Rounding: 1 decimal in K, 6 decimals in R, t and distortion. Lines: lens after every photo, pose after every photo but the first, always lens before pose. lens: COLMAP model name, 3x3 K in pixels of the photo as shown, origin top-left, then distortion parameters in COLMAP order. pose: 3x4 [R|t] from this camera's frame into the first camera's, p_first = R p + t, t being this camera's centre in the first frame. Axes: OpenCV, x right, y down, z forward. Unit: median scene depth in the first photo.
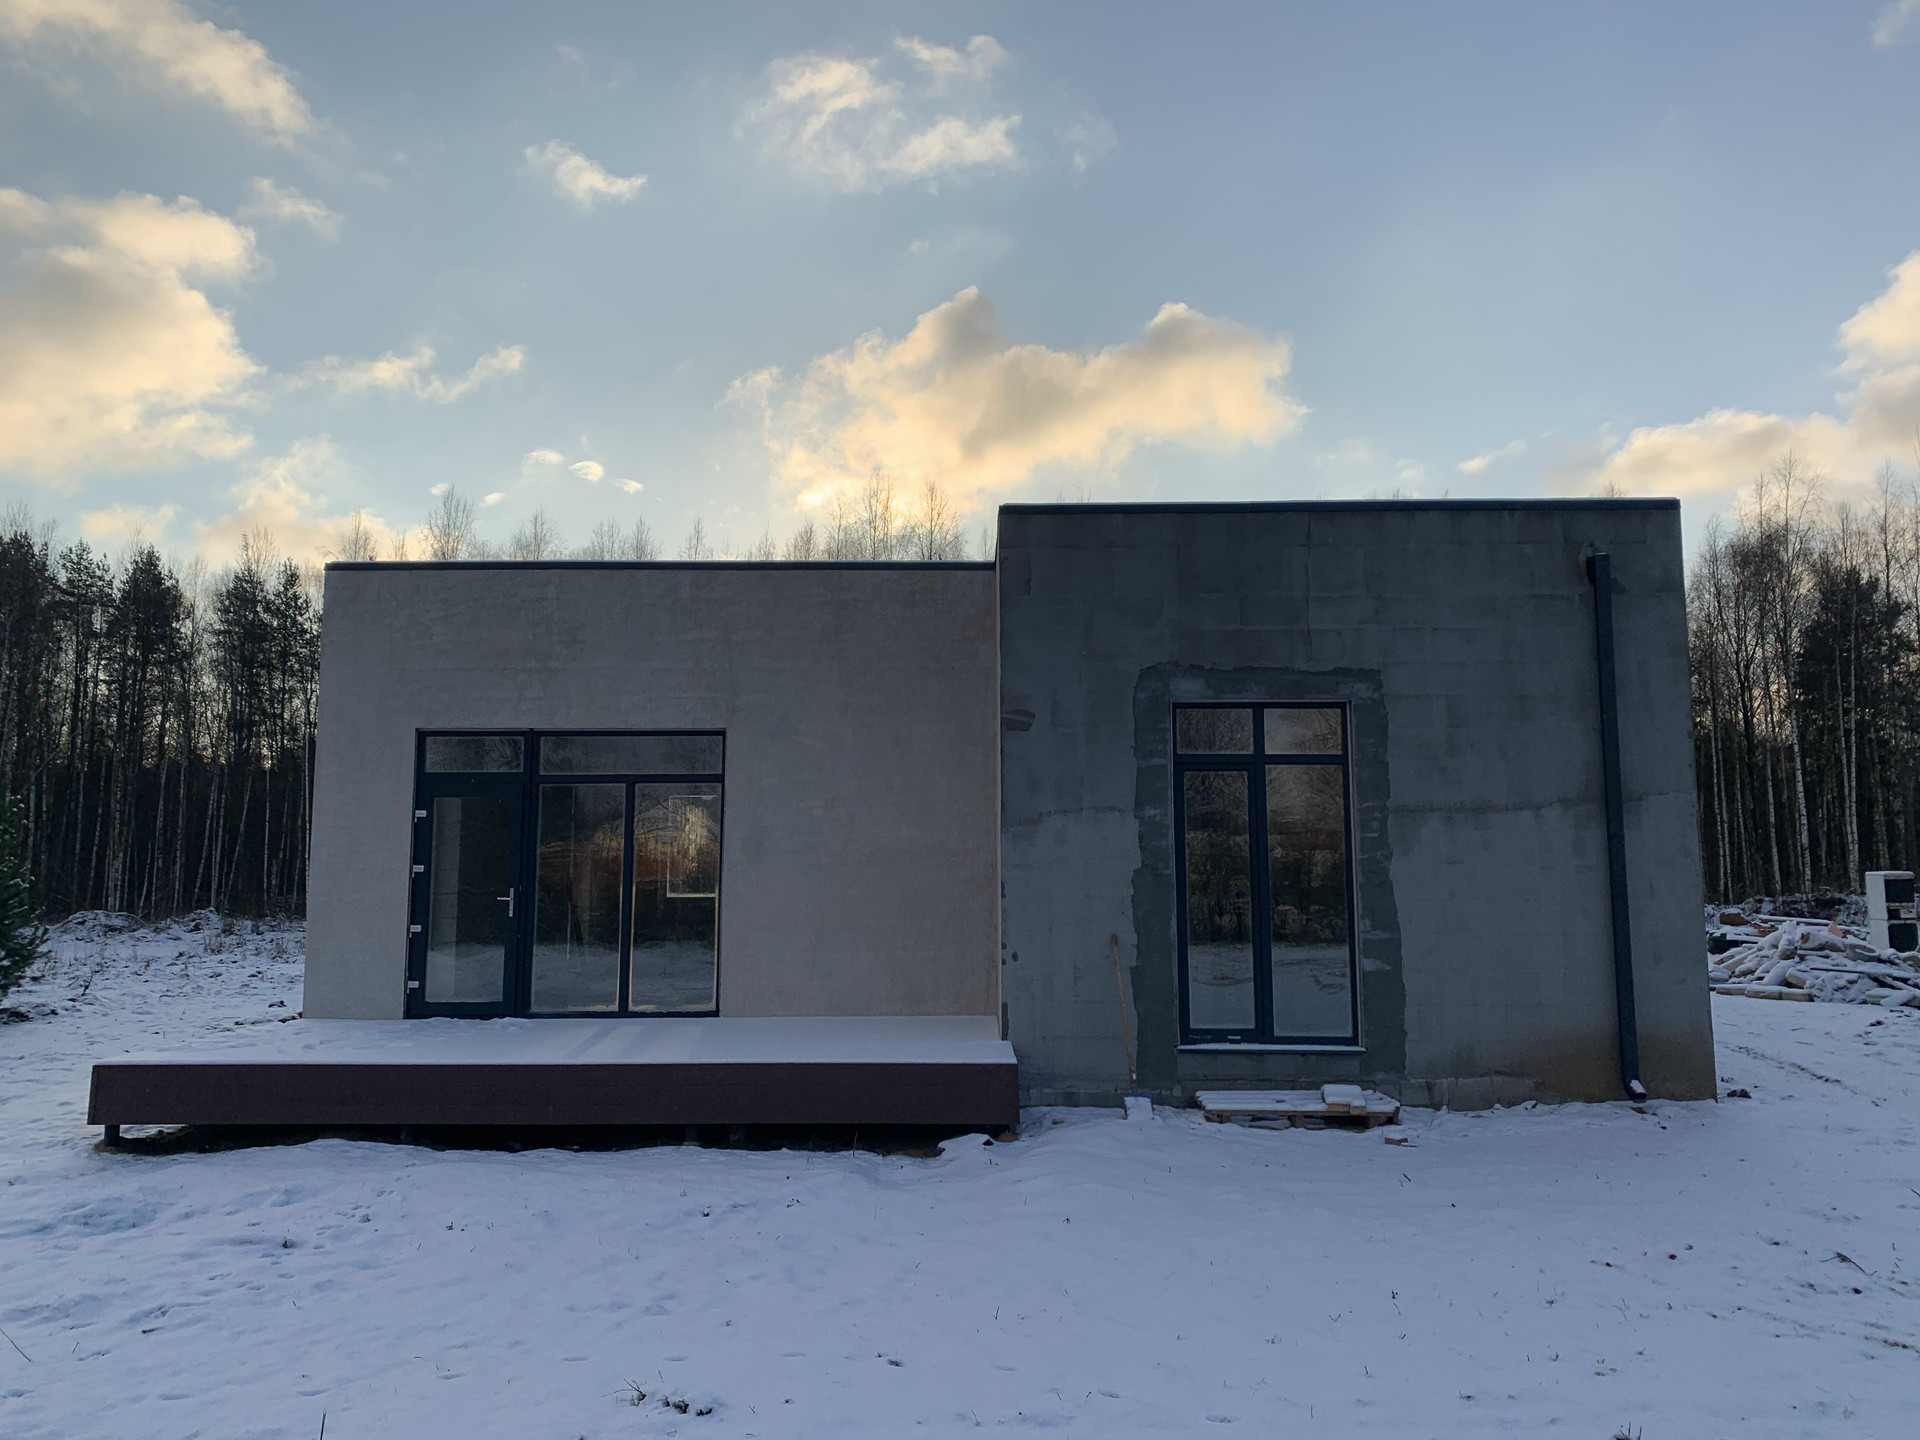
lens RADIAL K [[1492.1, 0, 960.0], [0, 1492.1, 720.0], [0, 0, 1]] dist [0.010624, -0.002629]
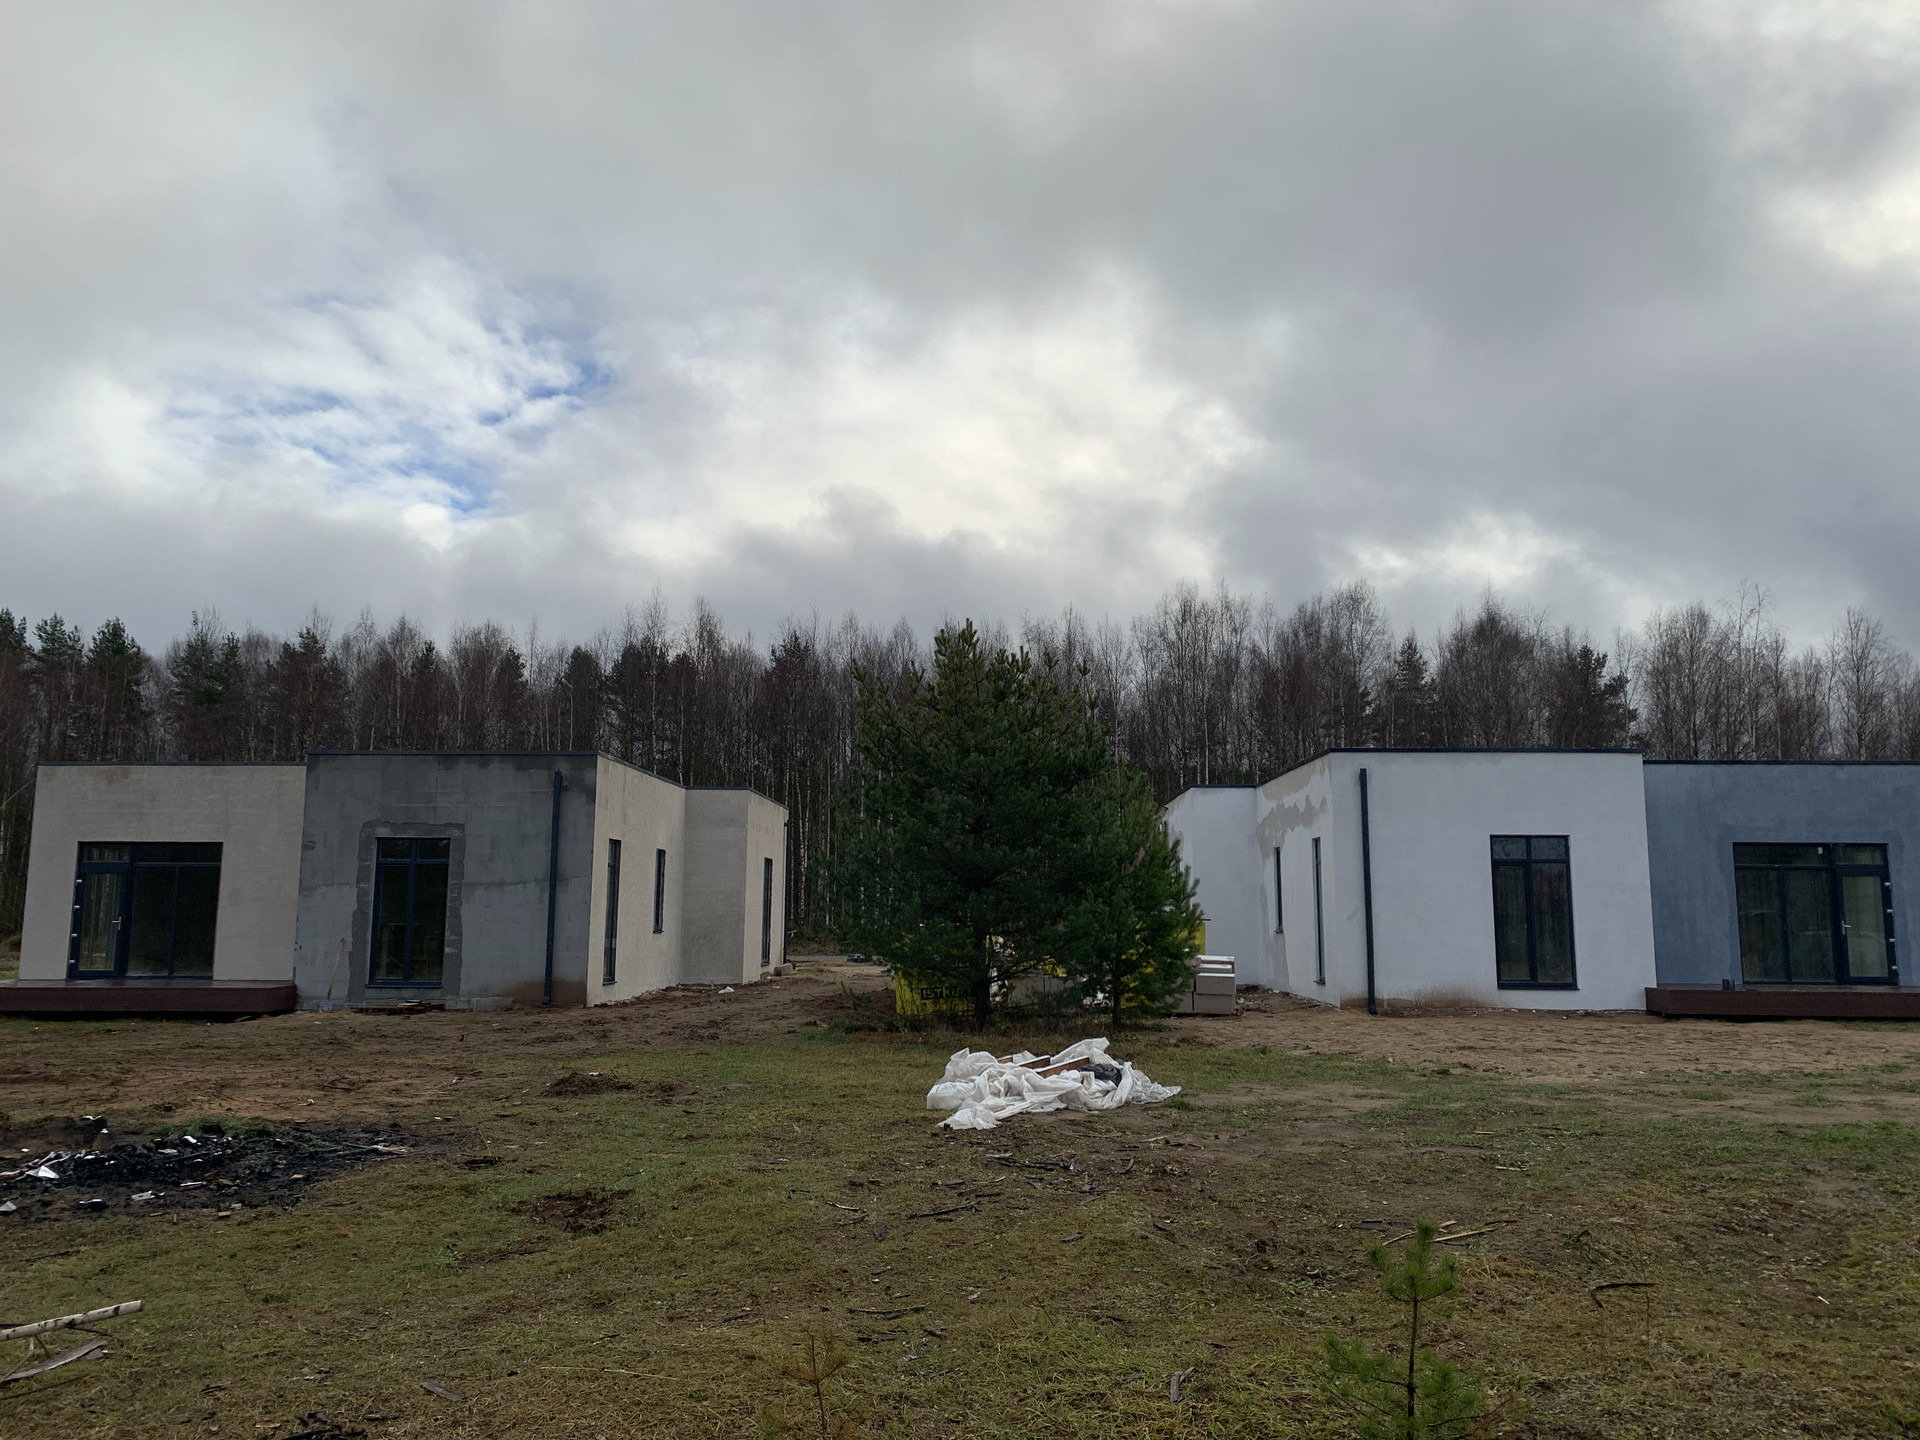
lens RADIAL K [[1492.1, 0, 960.0], [0, 1492.1, 720.0], [0, 0, 1]] dist [0.010624, -0.002629]
pose [[0.999971, 0.004375, -0.006240, 1.077957], [-0.004514, 0.999738, -0.022443, -0.148242], [0.006141, 0.022470, 0.999729, -1.345735]]
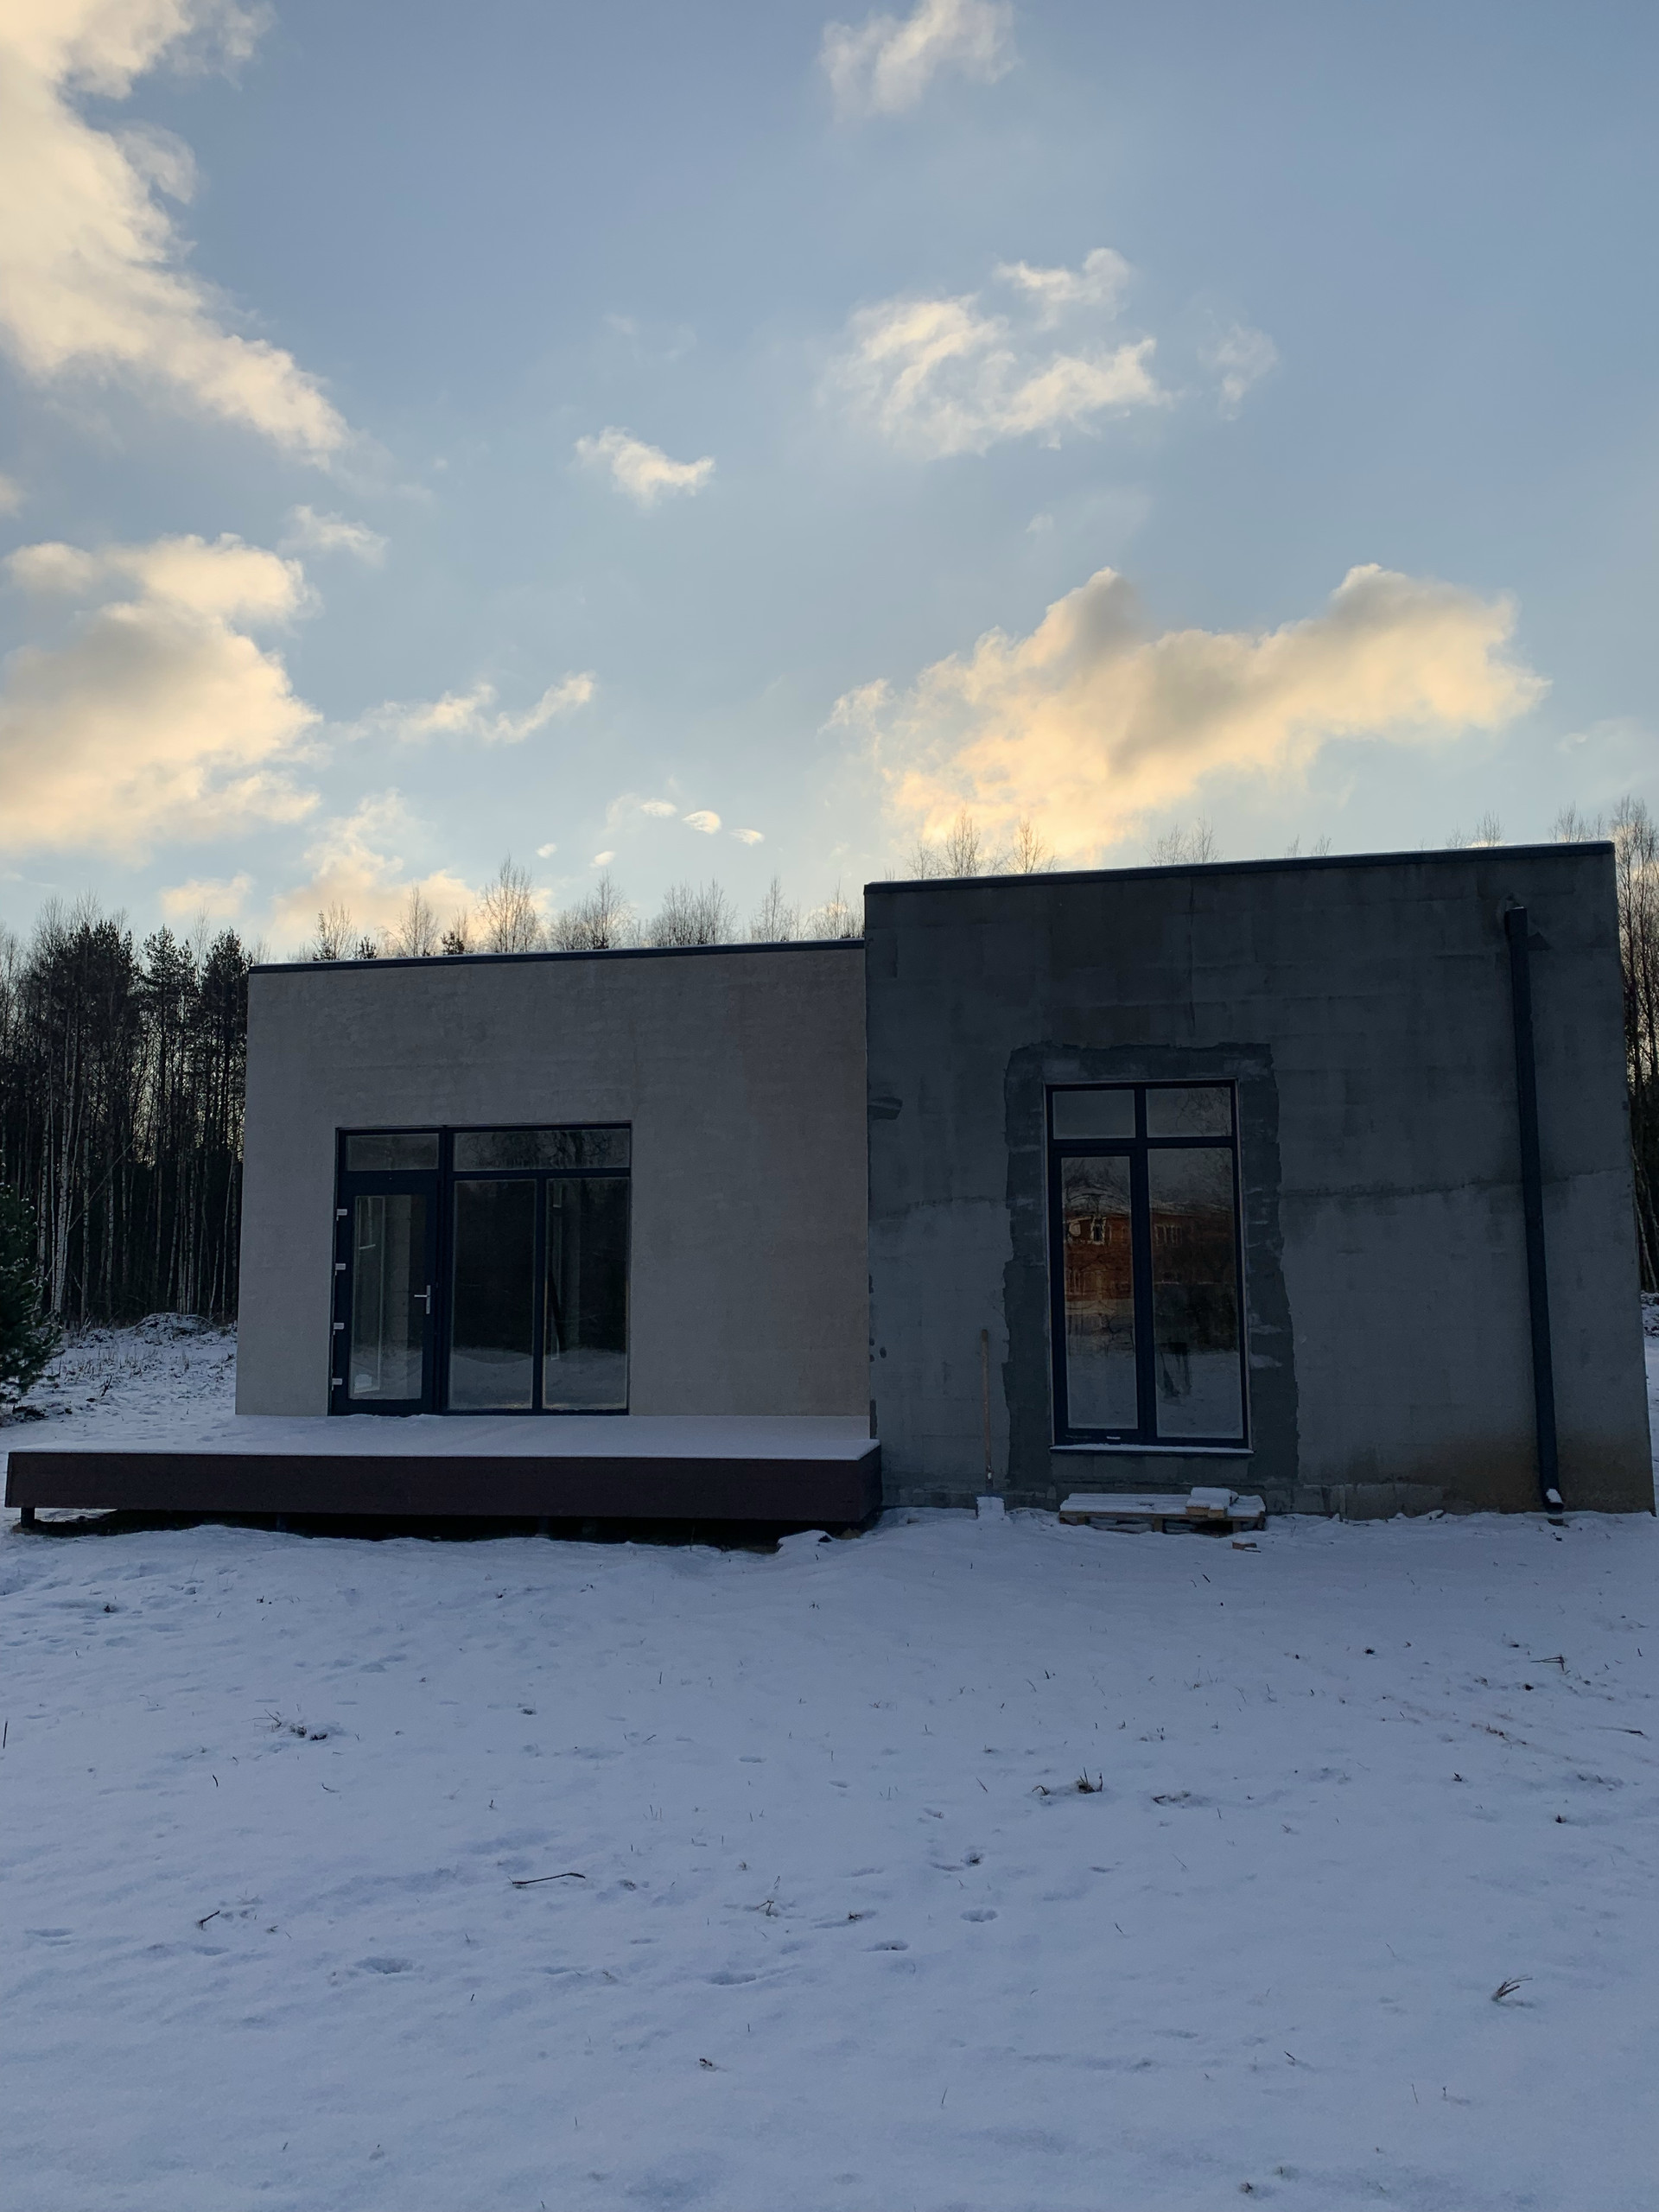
lens RADIAL K [[1719.1, 0, 829.5], [0, 1719.1, 1106.0], [0, 0, 1]] dist [0.010624, -0.002629]
pose [[0.984323, -0.024500, -0.174666, 0.198908], [0.025902, 0.999648, 0.005751, -0.008366], [0.174464, -0.010185, 0.984611, -0.099834]]
